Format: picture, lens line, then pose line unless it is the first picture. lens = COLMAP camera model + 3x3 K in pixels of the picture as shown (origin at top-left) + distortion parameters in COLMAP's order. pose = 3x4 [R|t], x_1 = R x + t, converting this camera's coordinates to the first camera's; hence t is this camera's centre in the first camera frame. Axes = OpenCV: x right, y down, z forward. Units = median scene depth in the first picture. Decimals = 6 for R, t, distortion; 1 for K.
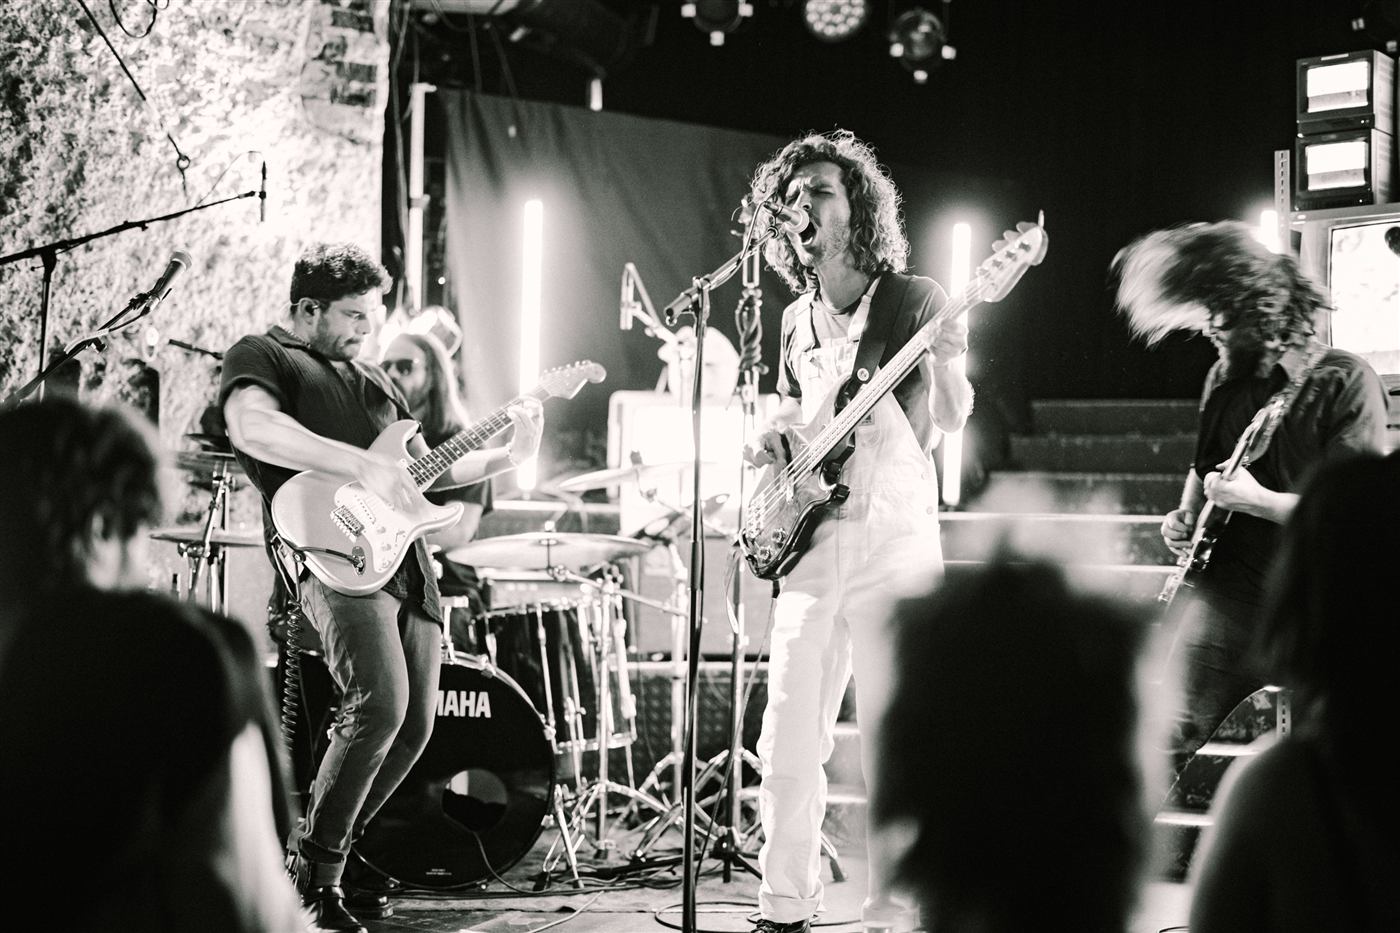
lens RADIAL K [[2108.9, 0, 648.2], [0, 2108.9, 467.2], [0, 0, 1]] dist [-0.036273, 0.147229]
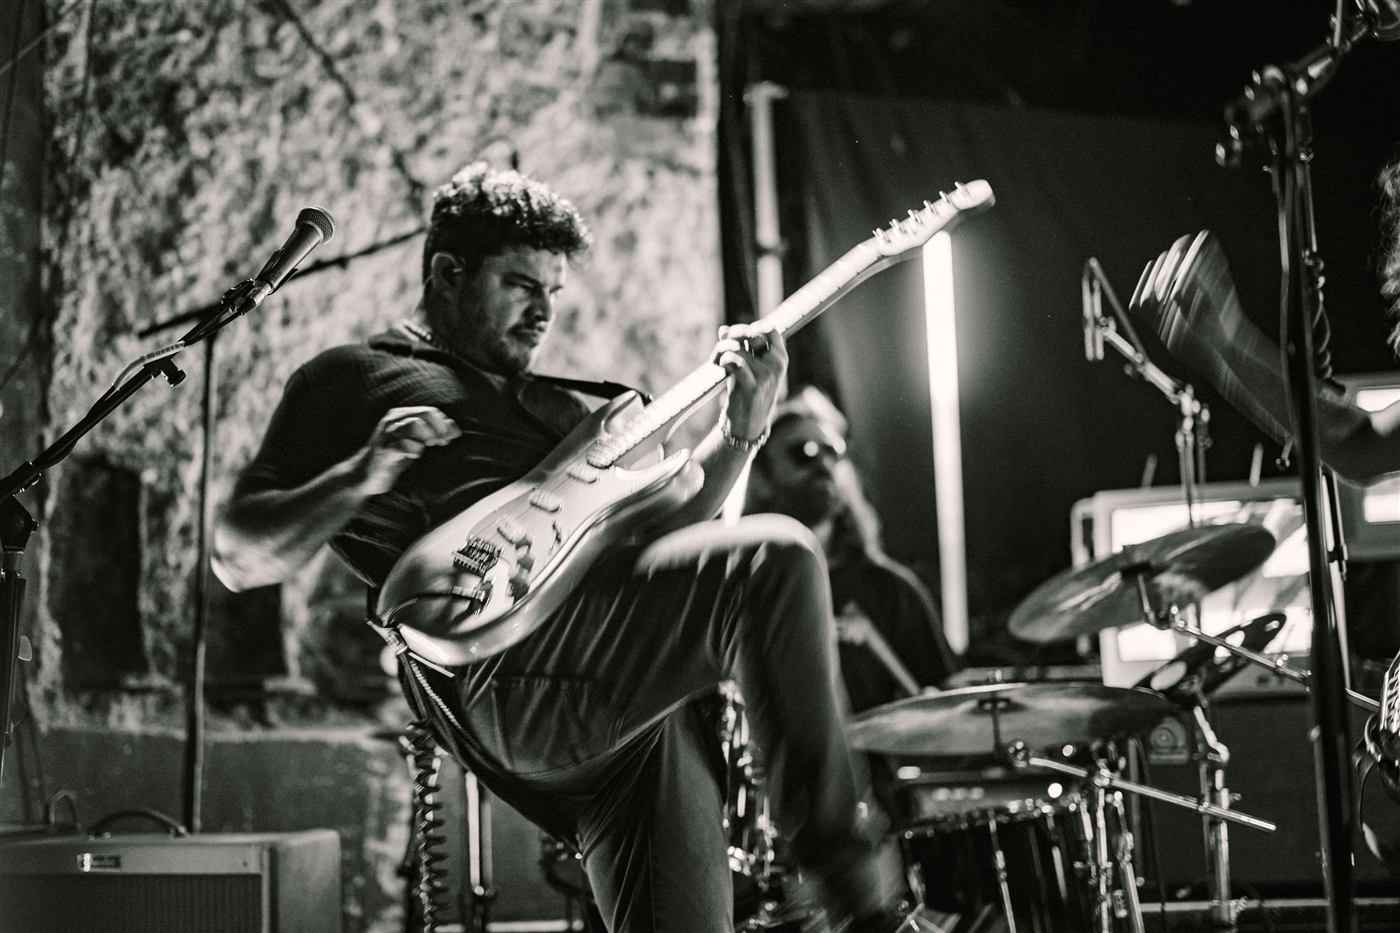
lens RADIAL K [[2108.9, 0, 648.2], [0, 2108.9, 467.2], [0, 0, 1]] dist [-0.036273, 0.147229]
pose [[0.977606, -0.079567, -0.194823, -0.020100], [0.055223, 0.990319, -0.127351, 0.036716], [0.203070, 0.113740, 0.972536, 0.356711]]
